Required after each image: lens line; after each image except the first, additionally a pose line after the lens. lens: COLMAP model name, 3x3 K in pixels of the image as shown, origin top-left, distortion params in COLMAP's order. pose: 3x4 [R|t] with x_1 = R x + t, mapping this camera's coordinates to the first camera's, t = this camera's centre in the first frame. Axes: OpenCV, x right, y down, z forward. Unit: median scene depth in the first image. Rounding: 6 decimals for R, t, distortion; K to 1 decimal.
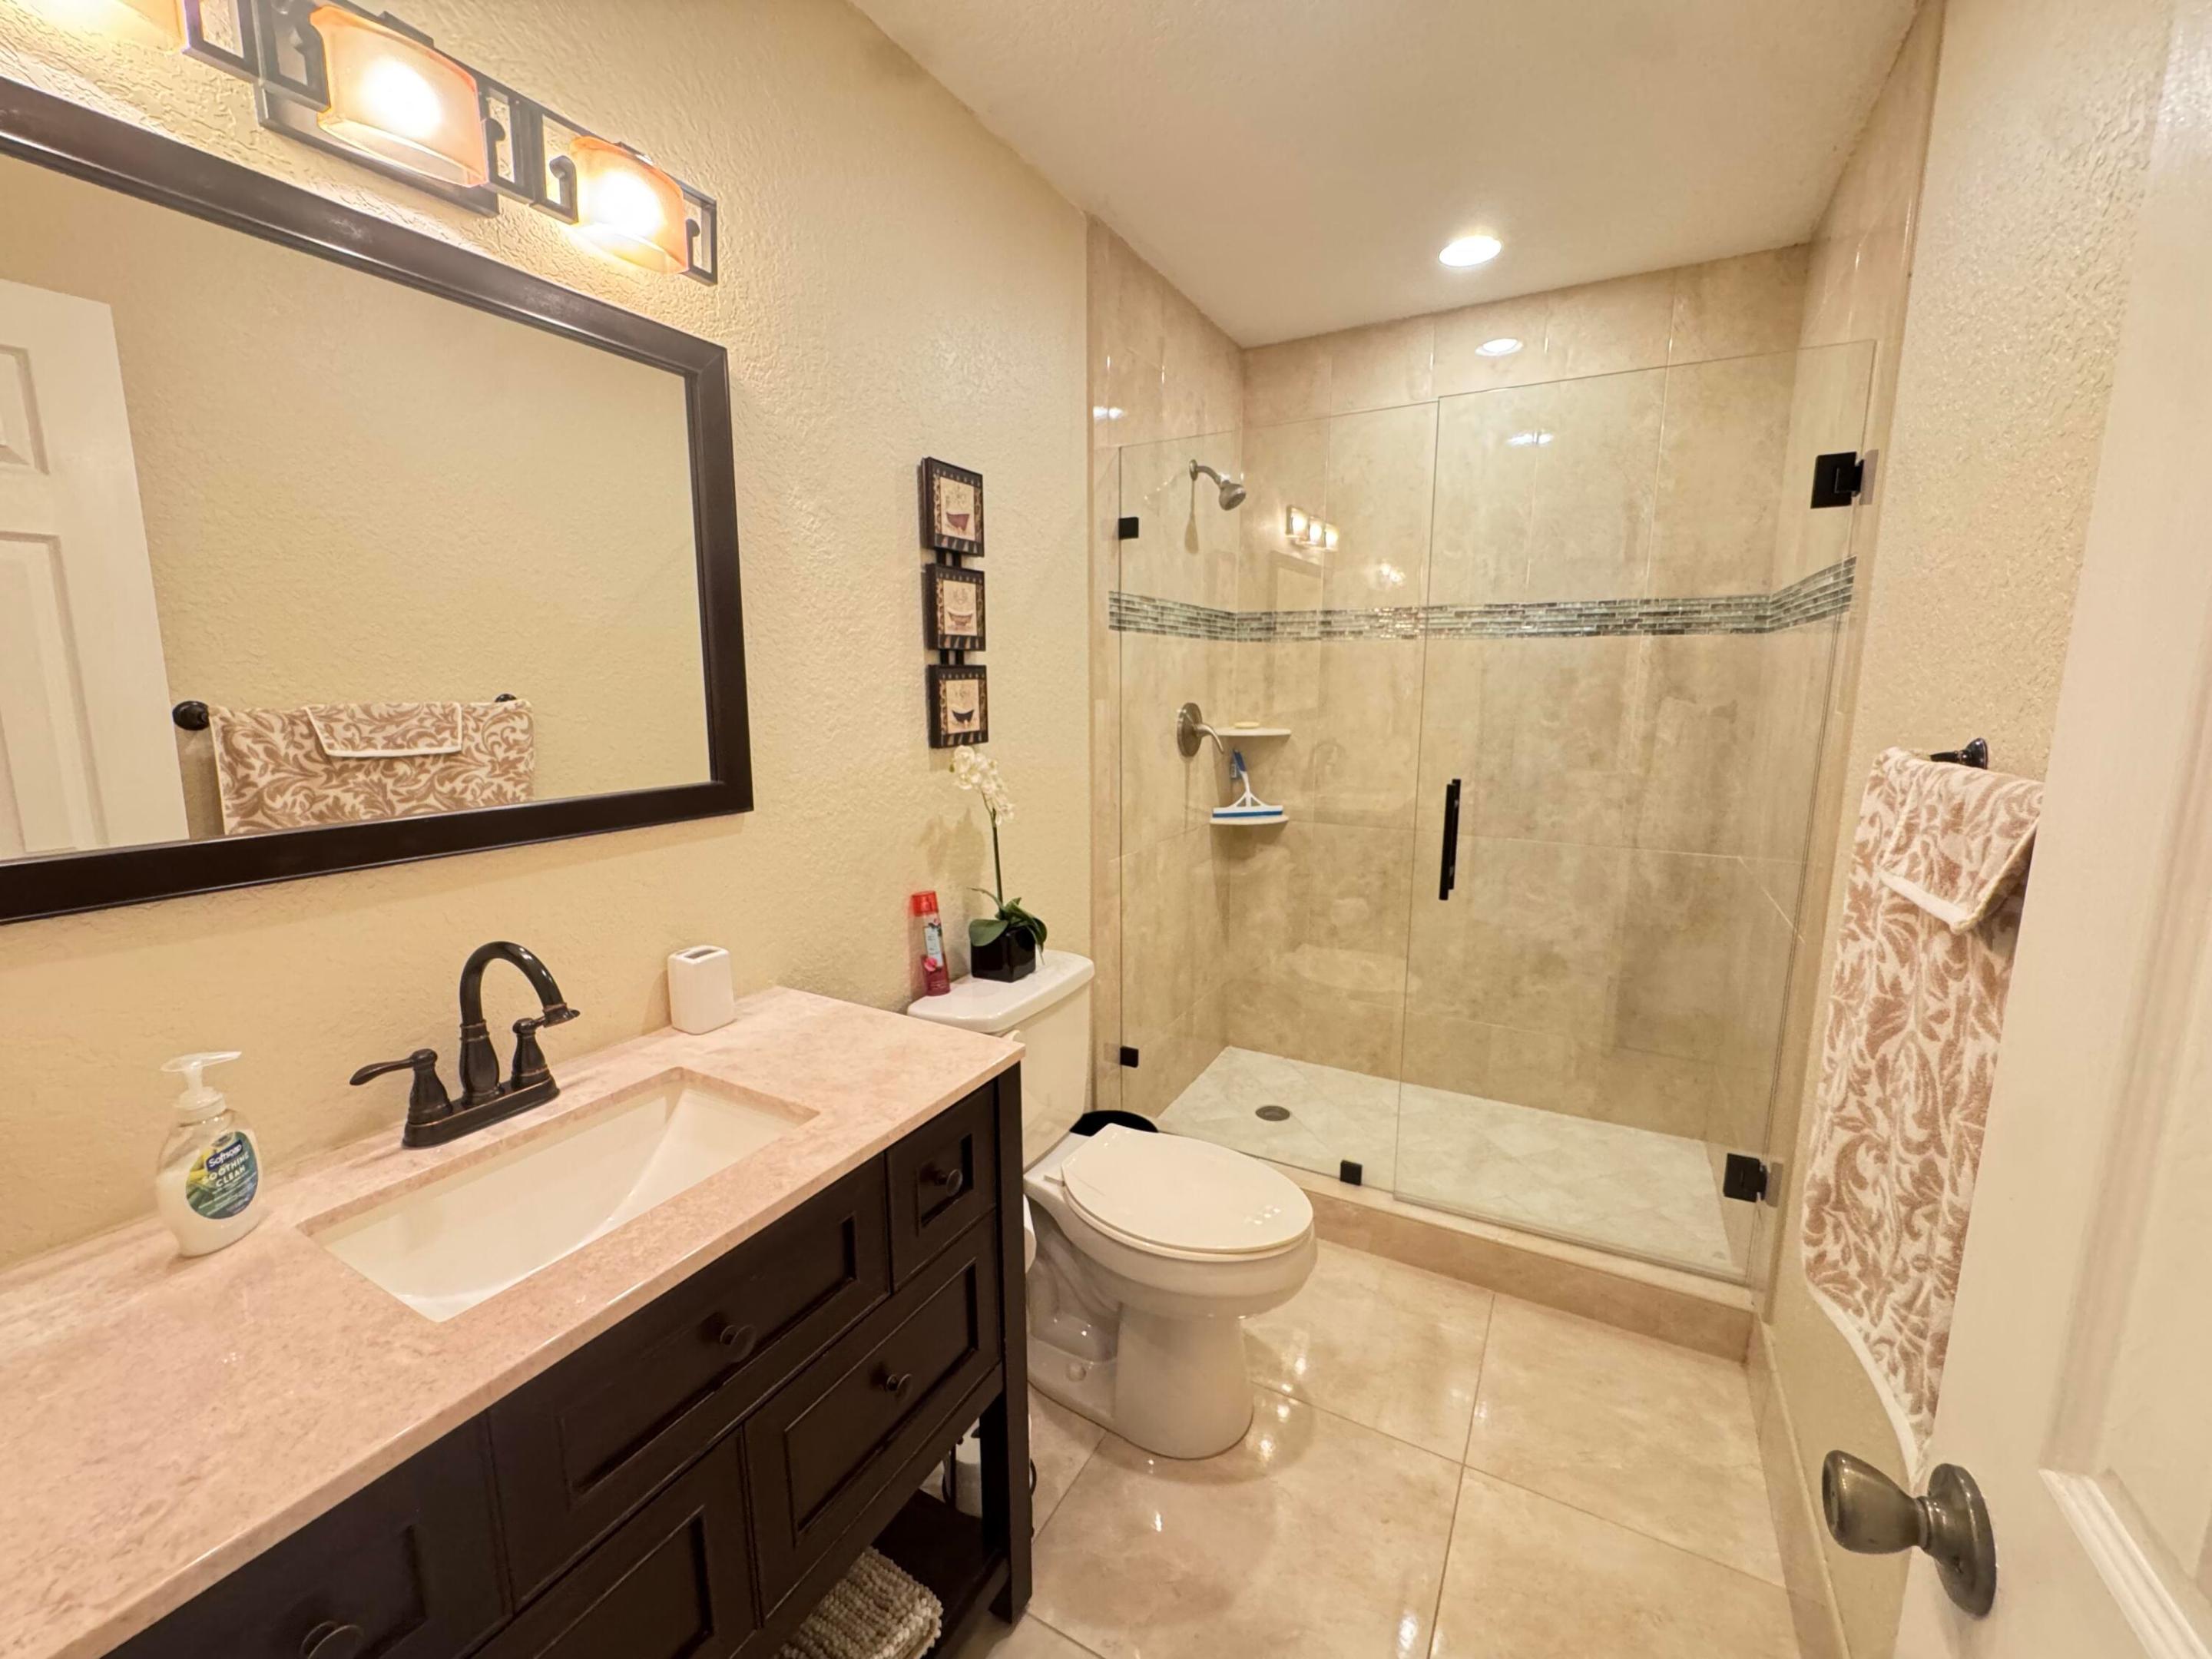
lens RADIAL K [[900.6, 0, 1103.9], [0, 900.6, 823.9], [0, 0, 1]] dist [-0.002137, 0.001049]
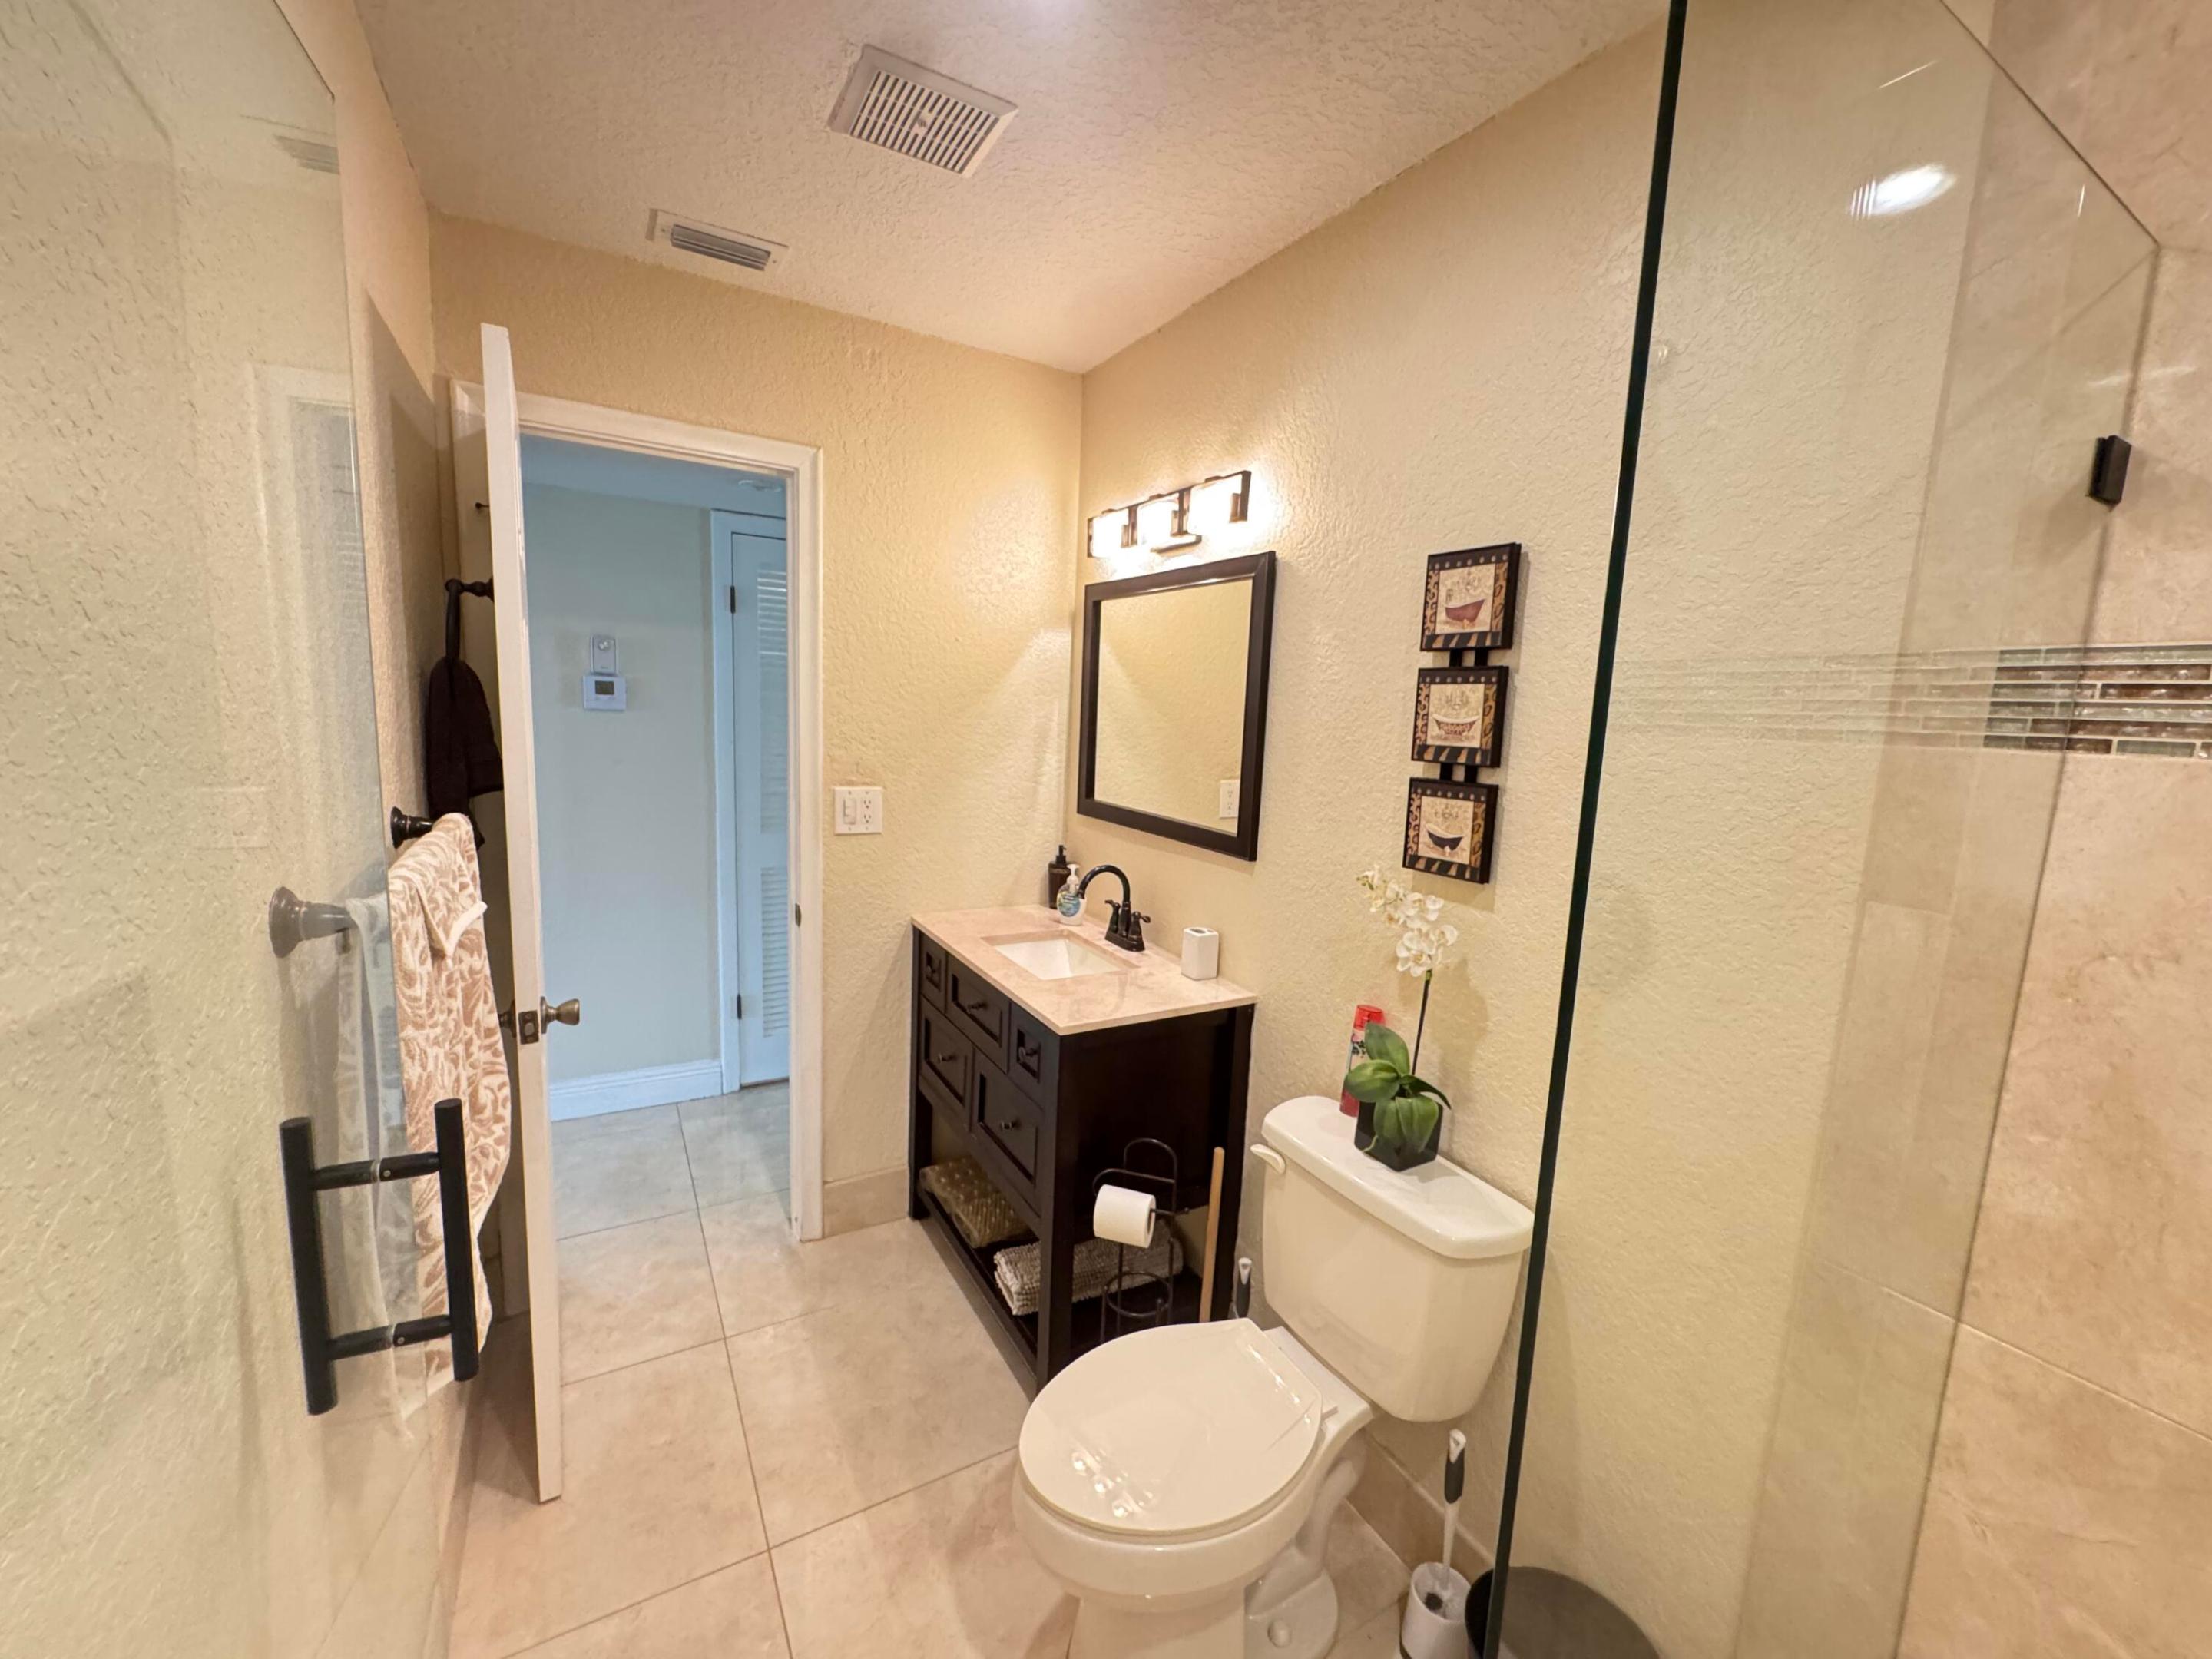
lens RADIAL K [[900.6, 0, 1109.5], [0, 900.6, 832.6], [0, 0, 1]] dist [-0.002137, 0.001049]
pose [[-0.523553, 0.094586, -0.846727, 0.738539], [-0.181434, 0.958645, 0.219274, -0.262301], [0.832451, 0.268426, -0.484740, 1.179221]]
